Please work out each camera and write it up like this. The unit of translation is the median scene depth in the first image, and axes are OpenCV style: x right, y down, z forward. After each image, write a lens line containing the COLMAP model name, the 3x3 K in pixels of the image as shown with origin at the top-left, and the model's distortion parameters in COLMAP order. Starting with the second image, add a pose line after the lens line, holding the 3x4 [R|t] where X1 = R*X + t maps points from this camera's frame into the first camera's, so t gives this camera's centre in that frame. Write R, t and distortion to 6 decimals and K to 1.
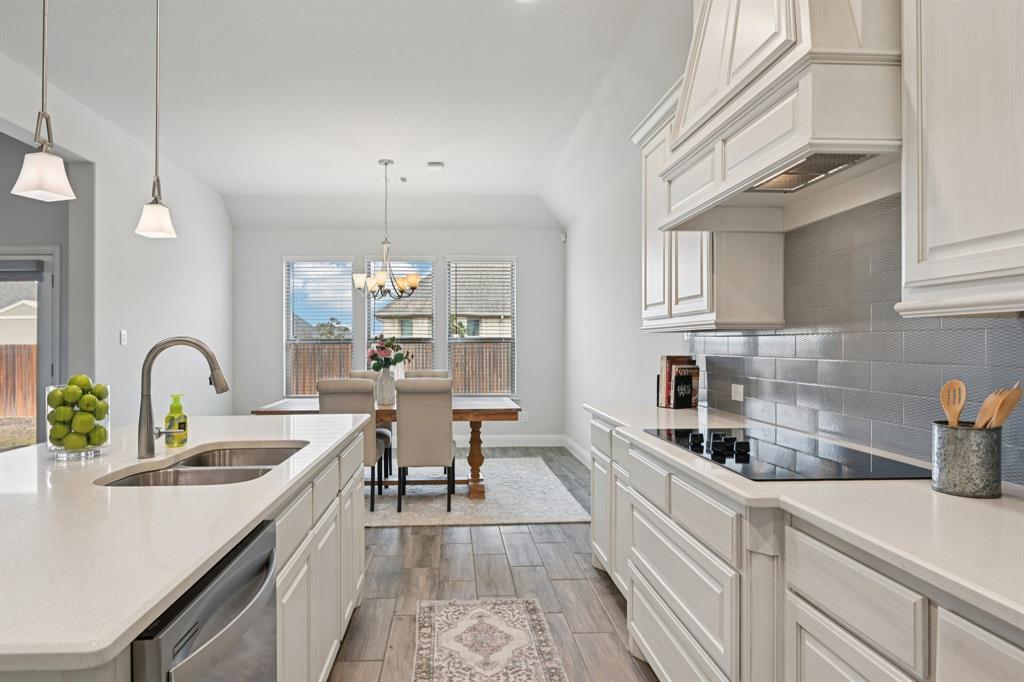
lens RADIAL K [[617.5, 0, 509.5], [0, 617.5, 338.6], [0, 0, 1]] dist [0.001168, 0.000392]
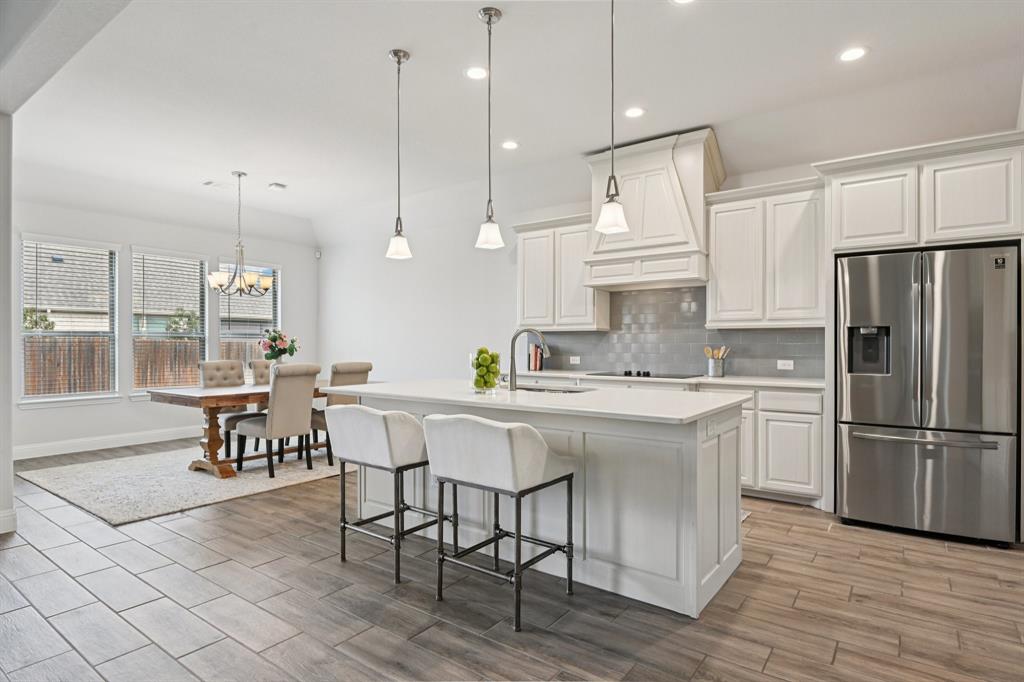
lens RADIAL K [[547.6, 0, 516.5], [0, 547.6, 351.4], [0, 0, 1]] dist [-0.005495, -0.004577]
pose [[0.595529, -0.004620, 0.803320, -0.696766], [-0.010031, 0.999863, 0.013187, 0.017287], [-0.803271, -0.015911, 0.595401, 0.005230]]
